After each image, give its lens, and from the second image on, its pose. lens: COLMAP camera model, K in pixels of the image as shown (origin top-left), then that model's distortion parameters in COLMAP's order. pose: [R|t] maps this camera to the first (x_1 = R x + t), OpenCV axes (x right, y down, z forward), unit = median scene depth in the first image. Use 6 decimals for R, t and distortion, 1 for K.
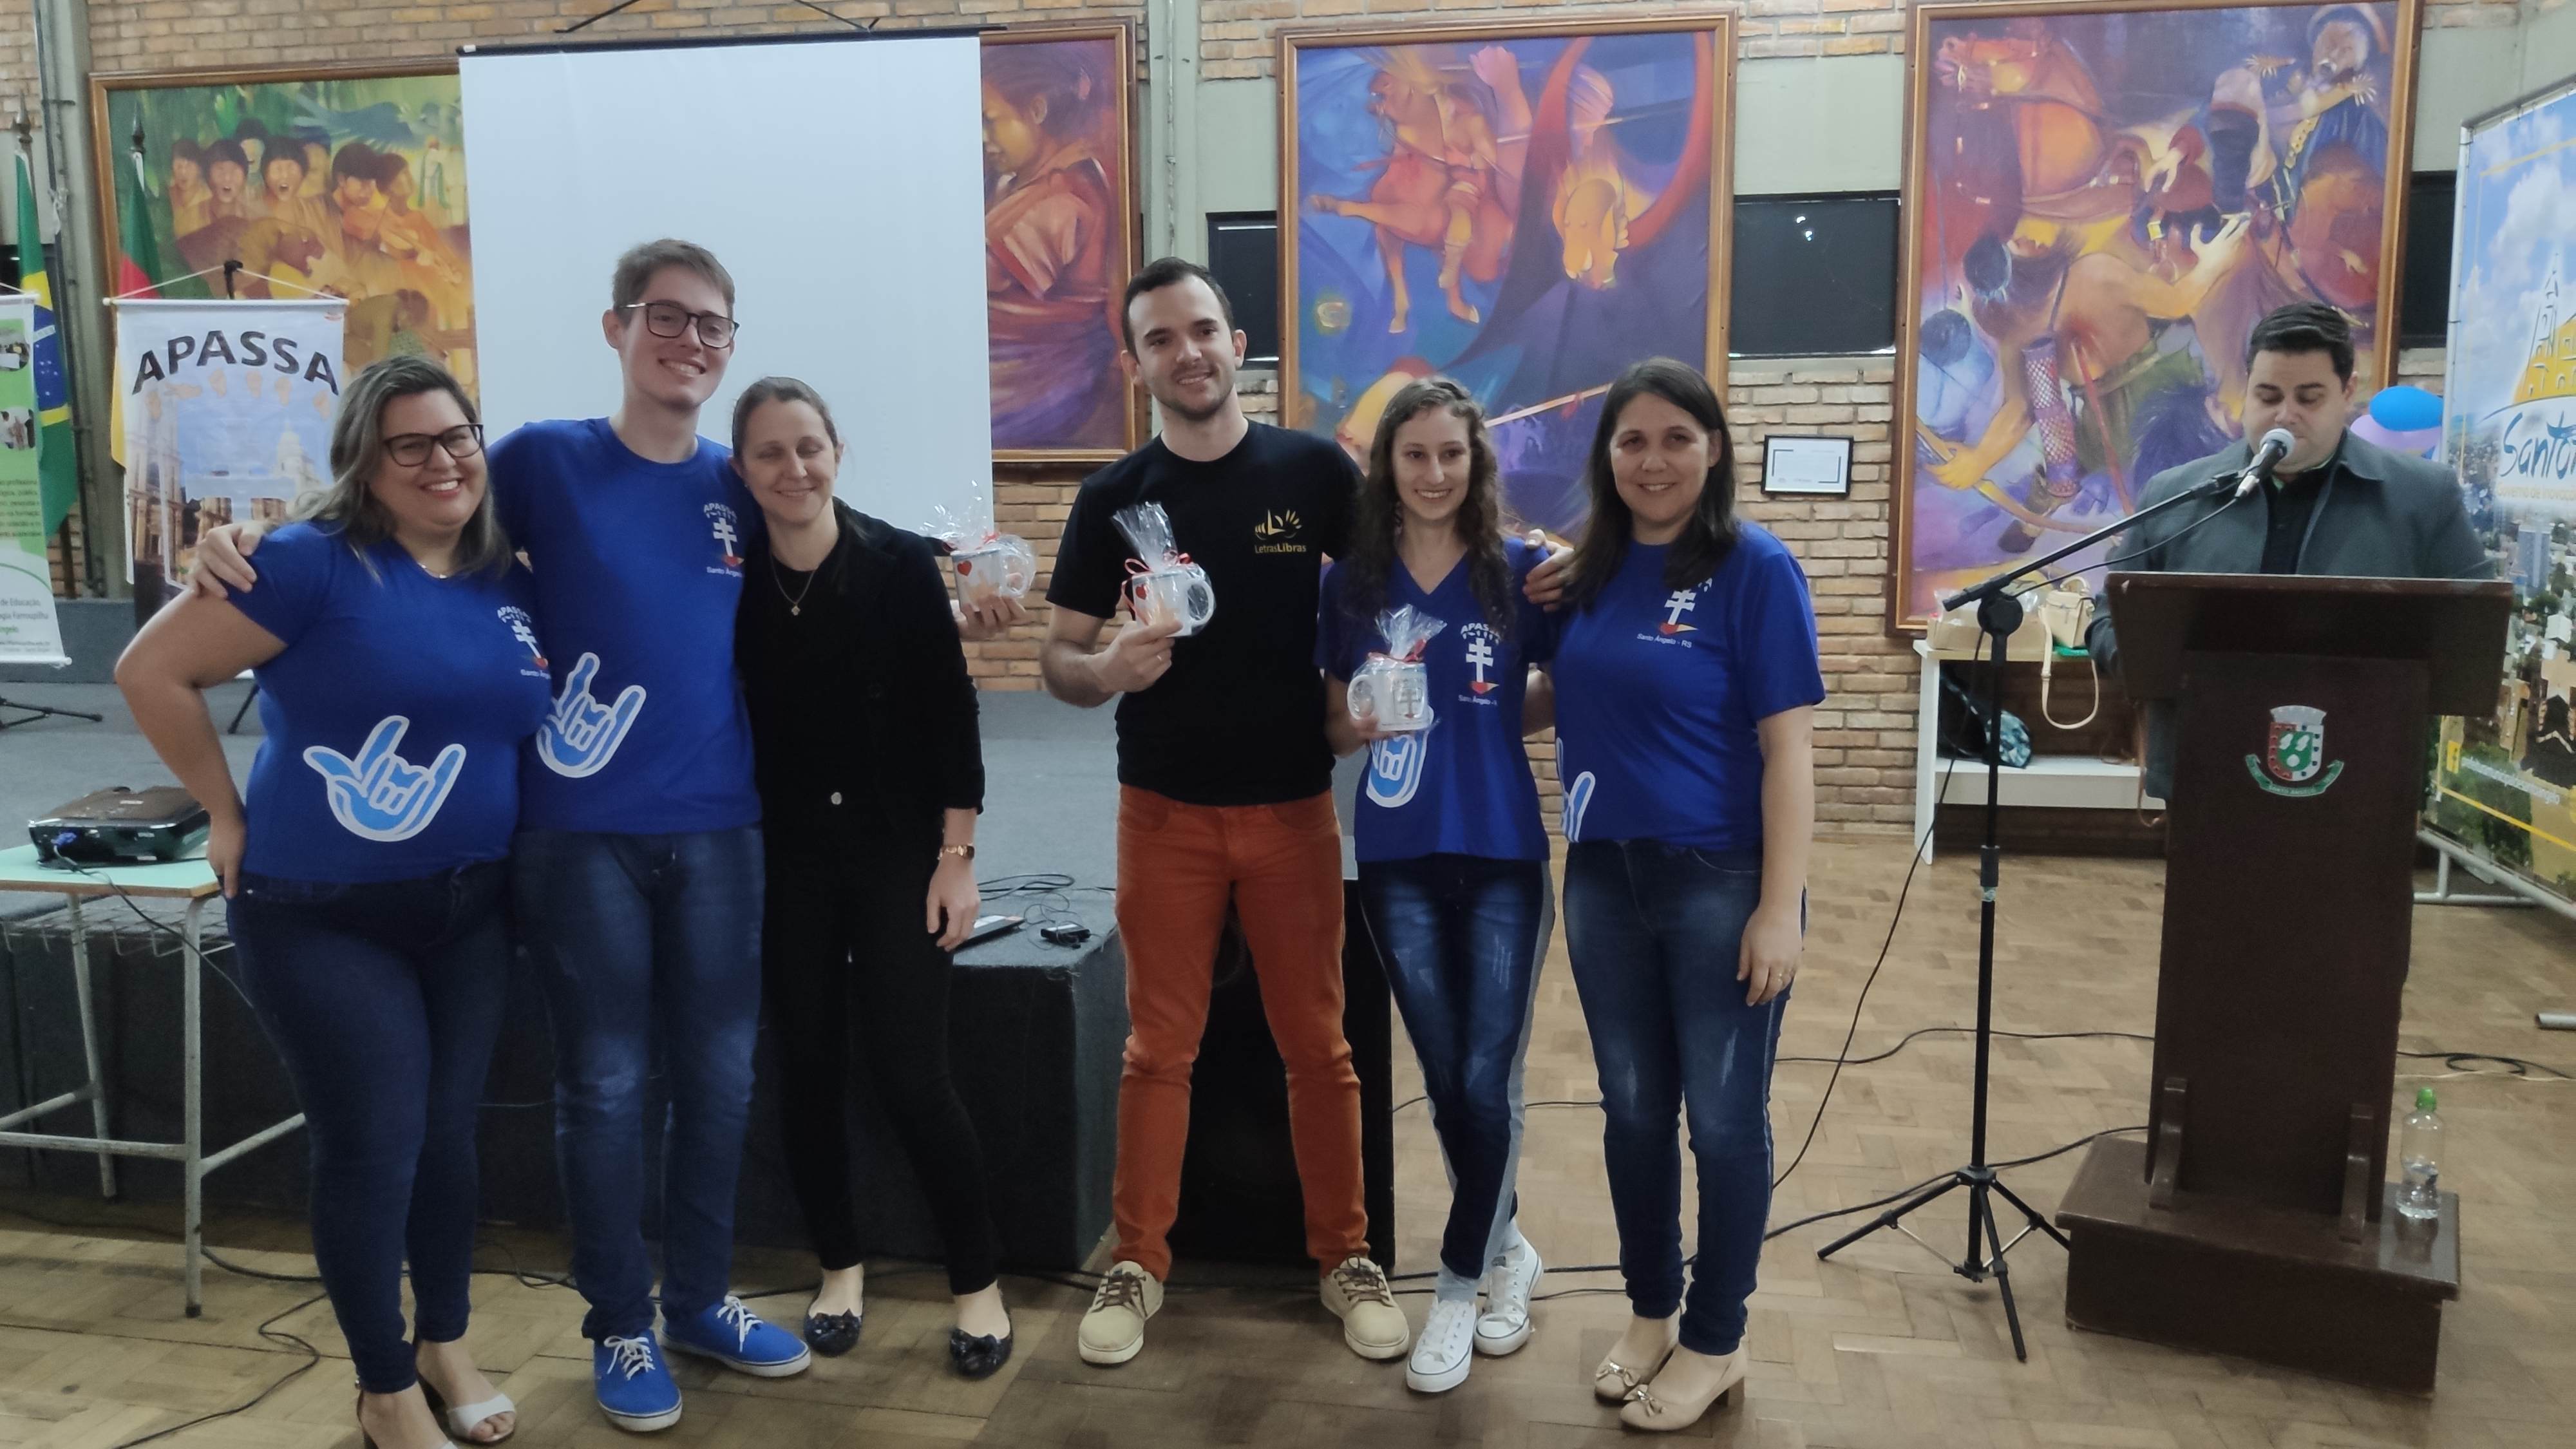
lens RADIAL K [[1957.9, 0, 1294.9], [0, 1957.9, 747.4], [0, 0, 1]] dist [0.018735, -0.044737]
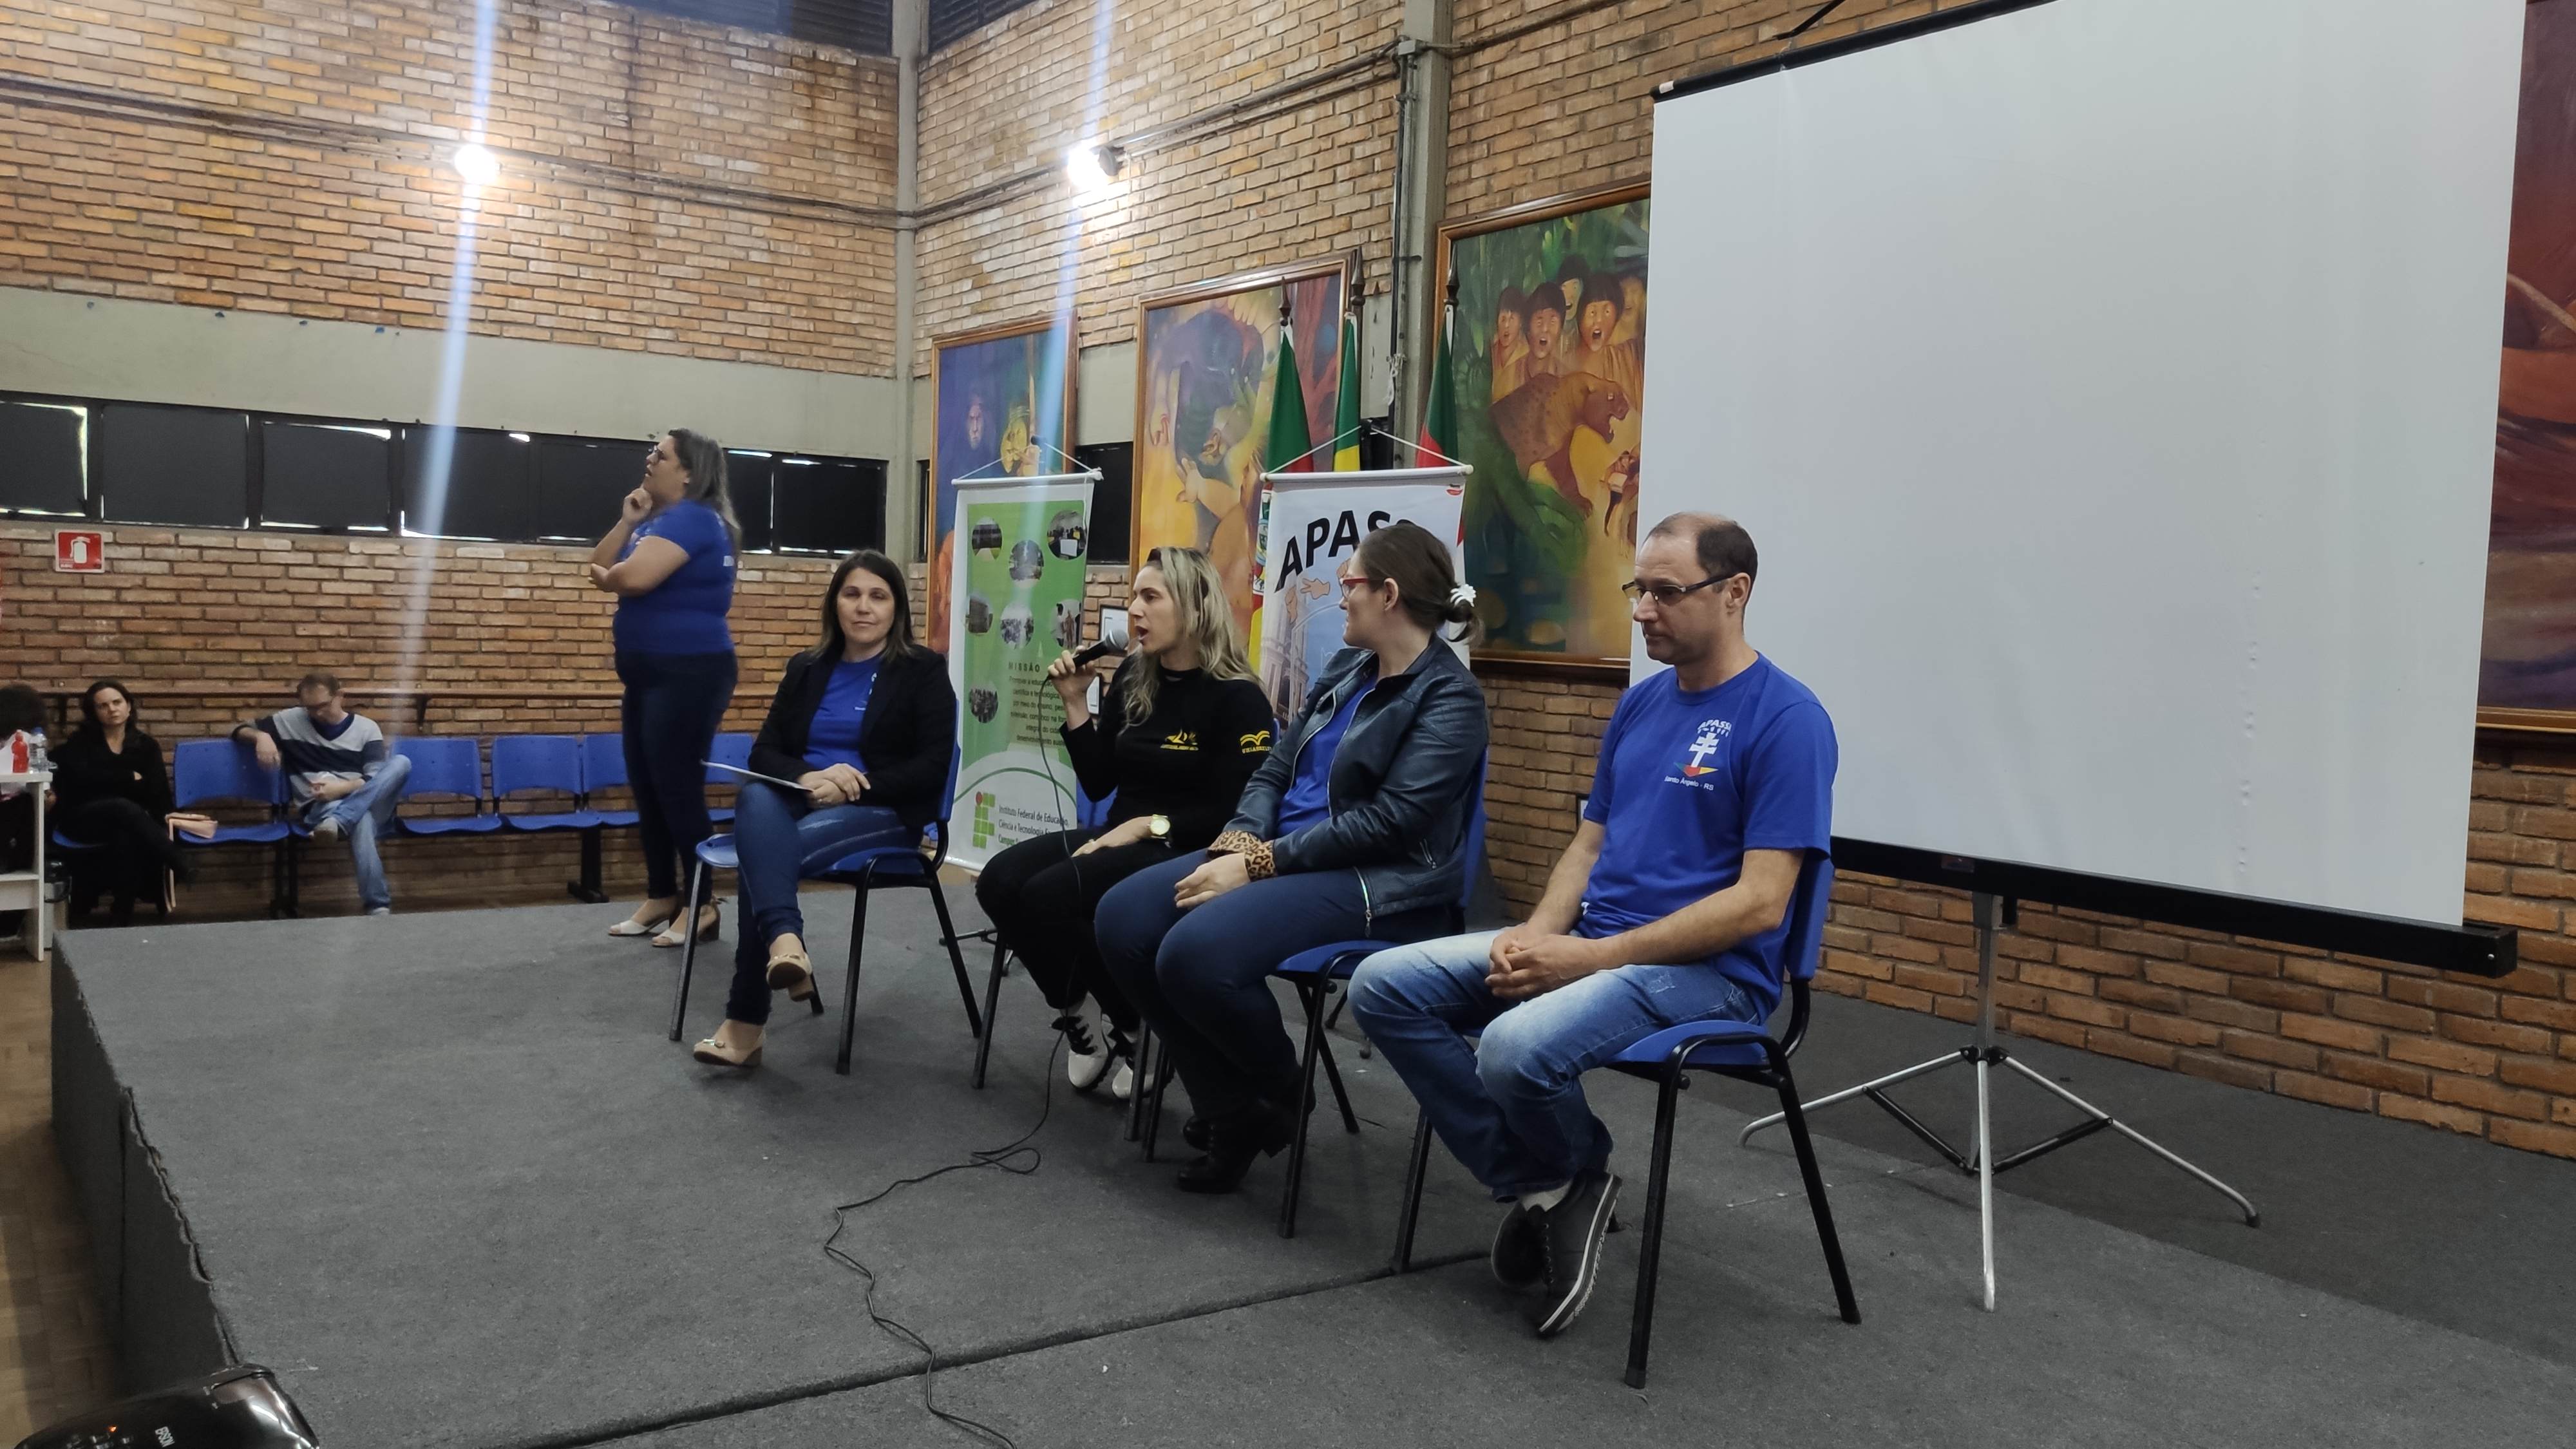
lens RADIAL K [[1957.9, 0, 1299.8], [0, 1957.9, 750.1], [0, 0, 1]] dist [0.018735, -0.044737]
pose [[0.710385, 0.076795, -0.699611, -0.022670], [-0.135589, 0.990342, -0.028968, -0.084336], [0.690629, 0.115438, 0.713937, 0.400477]]
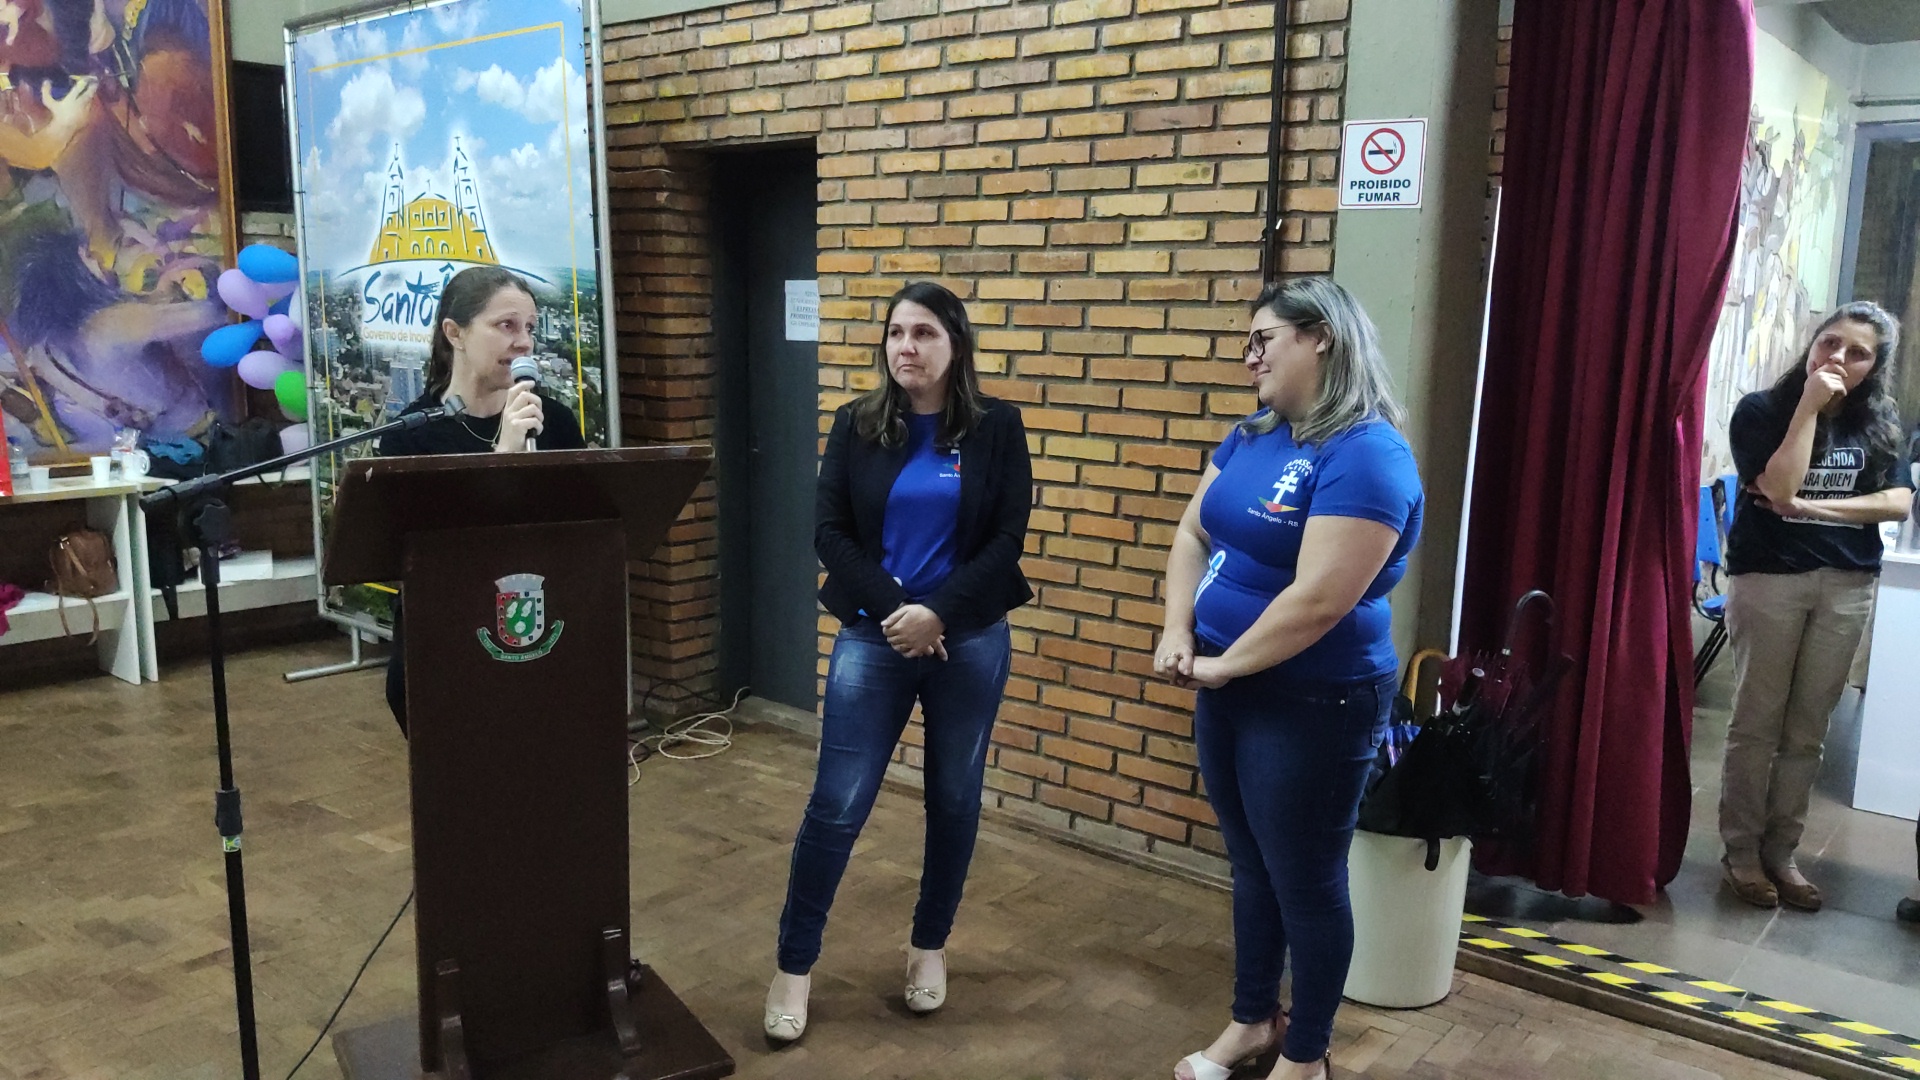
lens RADIAL K [[1464.0, 0, 980.2], [0, 1464.0, 543.7], [0, 0, 1]] dist [0.016522, -0.042132]
pose [[0.477826, -0.132613, 0.868387, -0.015378], [0.109505, 0.989821, 0.090902, -0.034835], [-0.871602, 0.051658, 0.487484, 0.181686]]
